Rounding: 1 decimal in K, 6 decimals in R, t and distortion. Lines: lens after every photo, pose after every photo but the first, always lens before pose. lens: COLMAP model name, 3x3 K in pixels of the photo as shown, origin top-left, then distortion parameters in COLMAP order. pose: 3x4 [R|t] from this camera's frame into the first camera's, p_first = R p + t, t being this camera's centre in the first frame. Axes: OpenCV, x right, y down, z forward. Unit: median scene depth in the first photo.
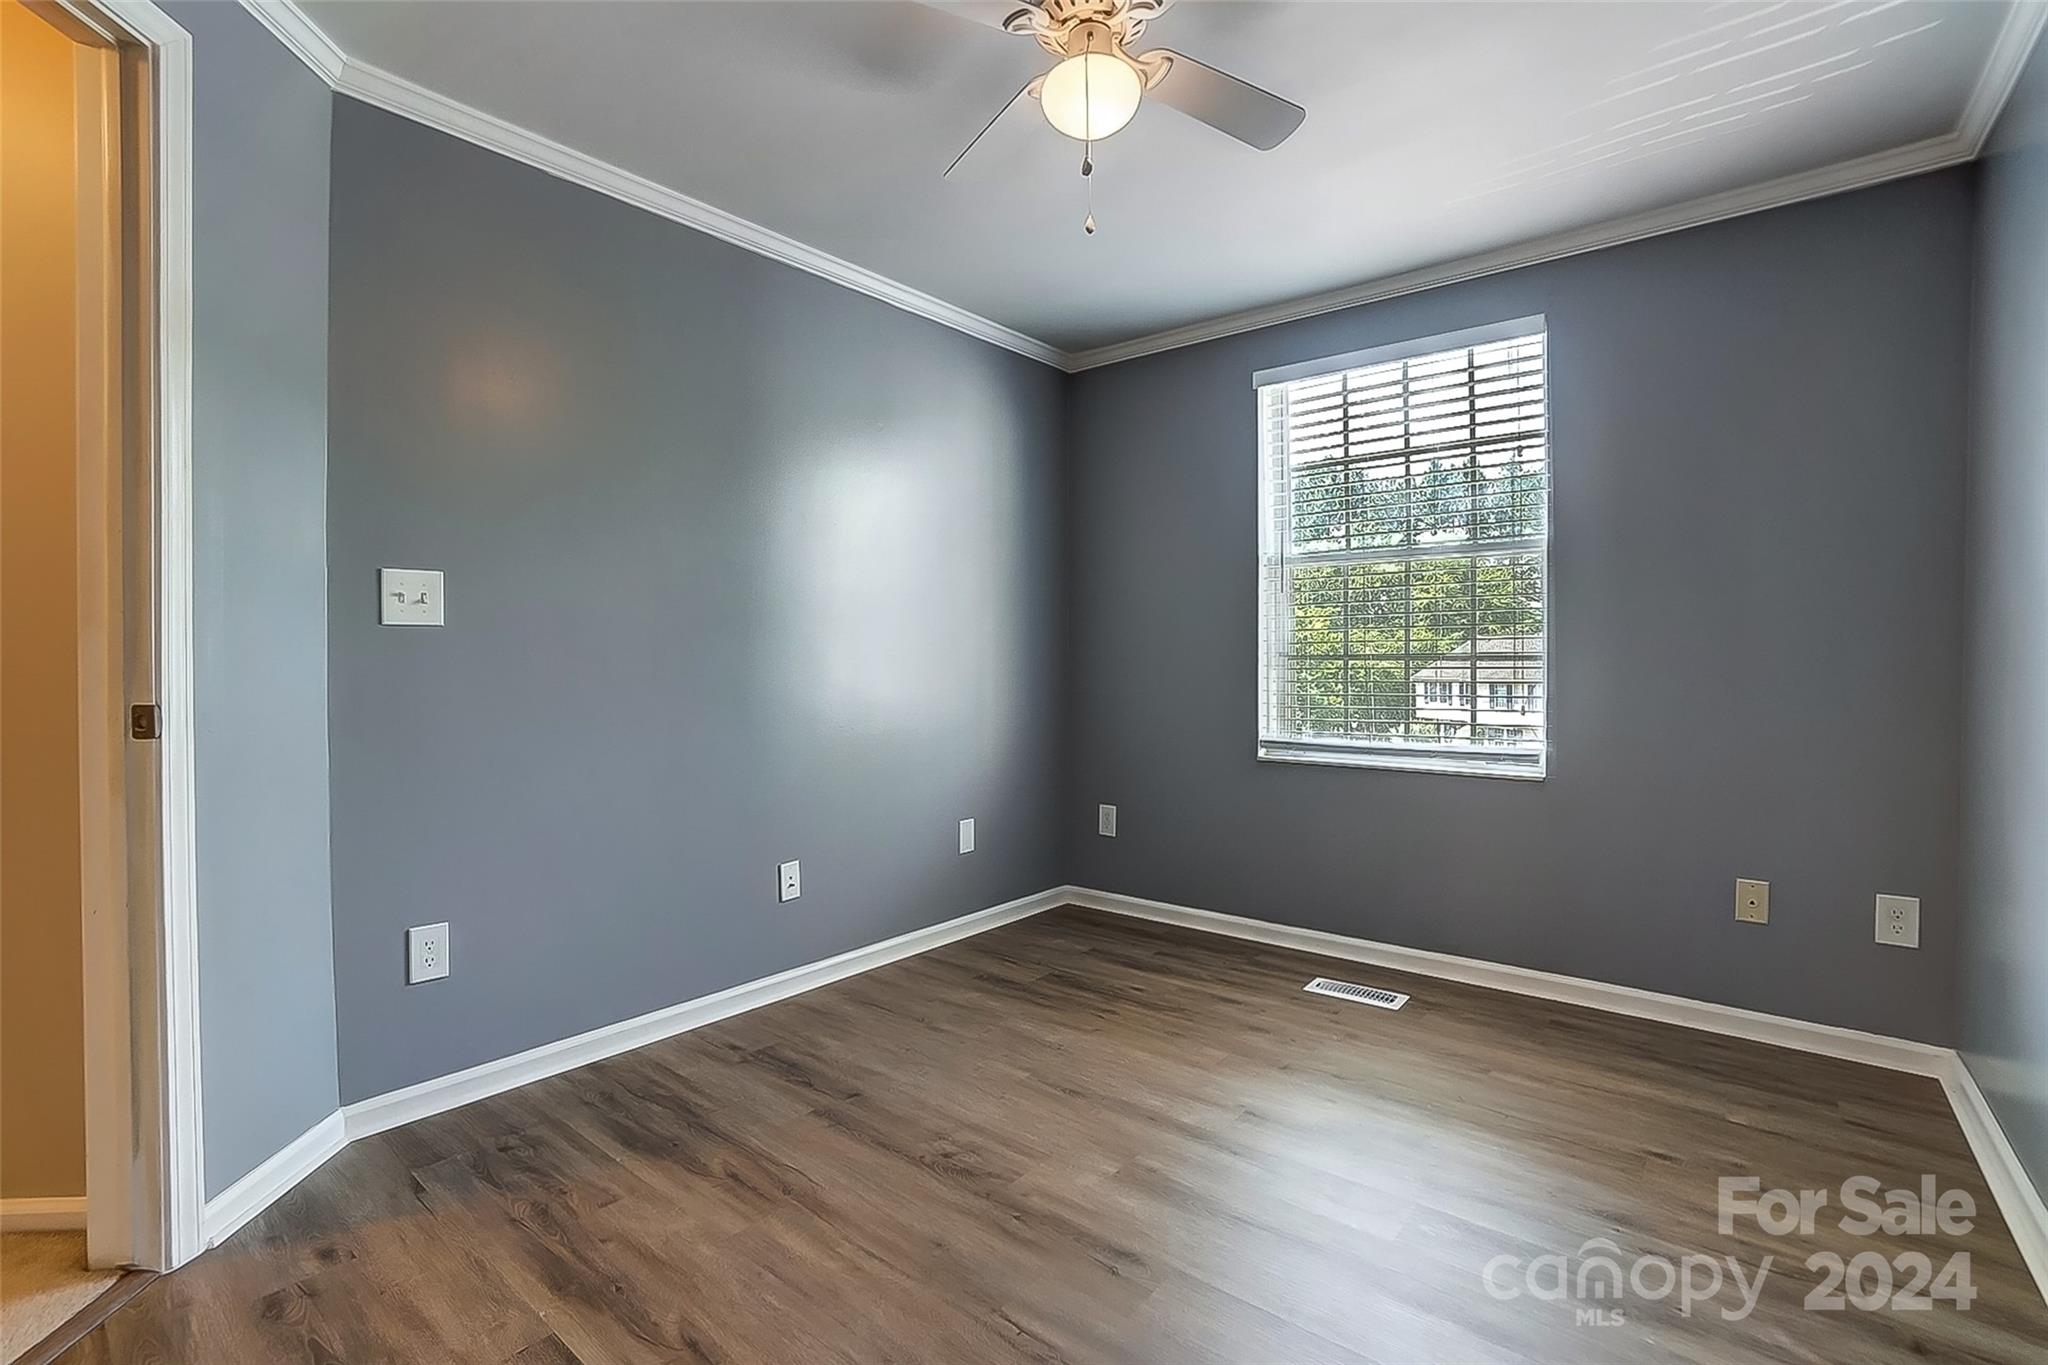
lens RADIAL K [[914.9, 0, 1018.9], [0, 914.9, 679.9], [0, 0, 1]] dist [-0.070763, 0.023341]
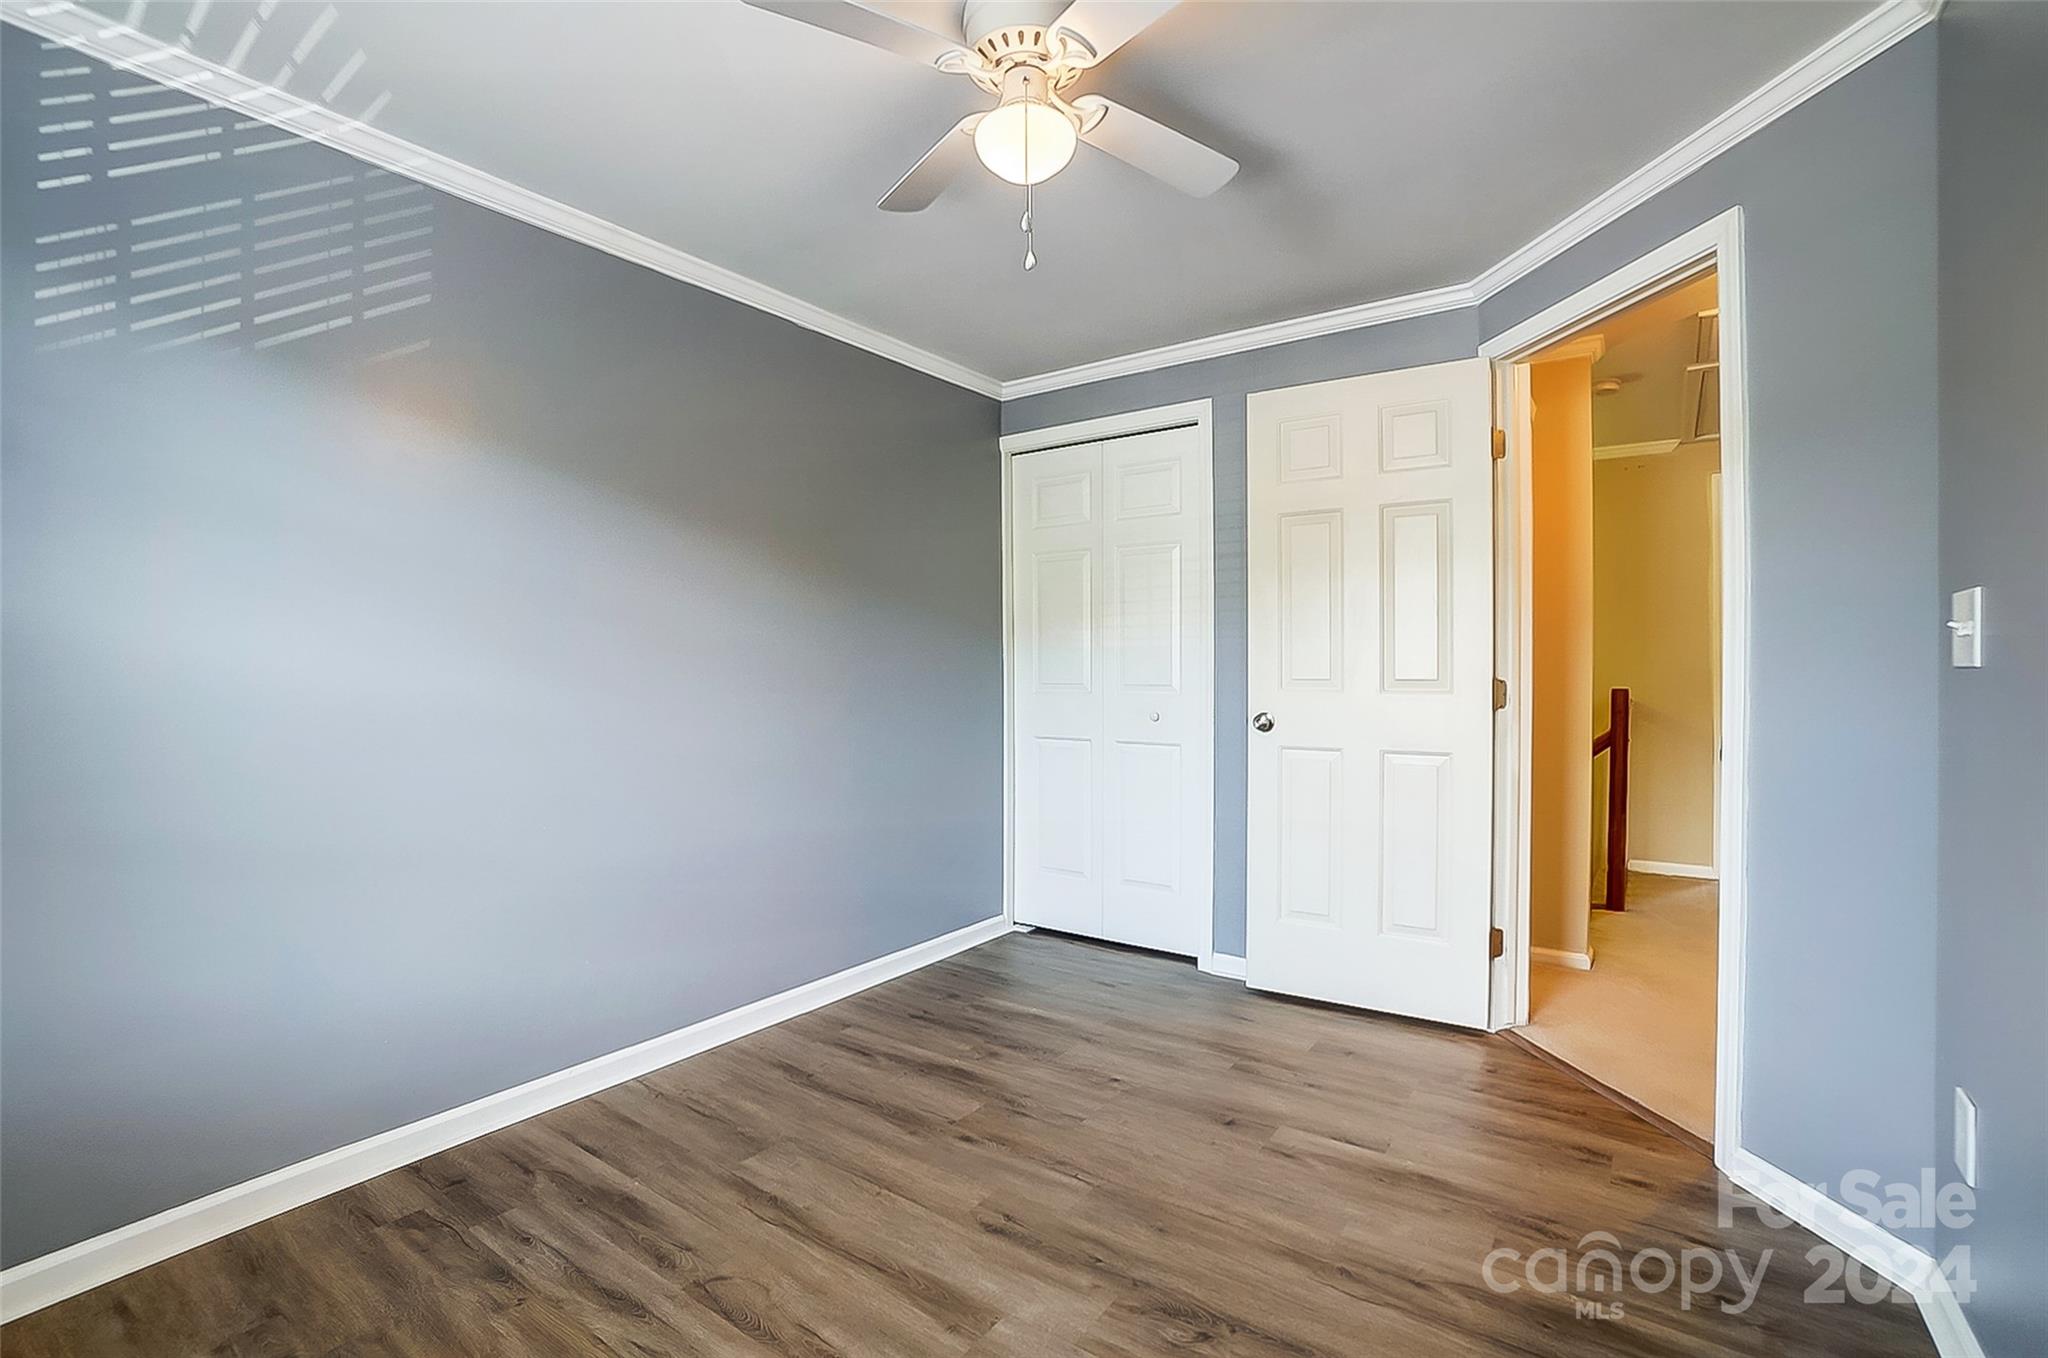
lens RADIAL K [[914.9, 0, 1018.9], [0, 914.9, 676.4], [0, 0, 1]] dist [-0.070763, 0.023341]
pose [[-0.997951, 0.002554, -0.063933, 0.150457], [0.000615, 0.999540, 0.030337, -0.093420], [0.063981, 0.030235, -0.997493, 1.973639]]
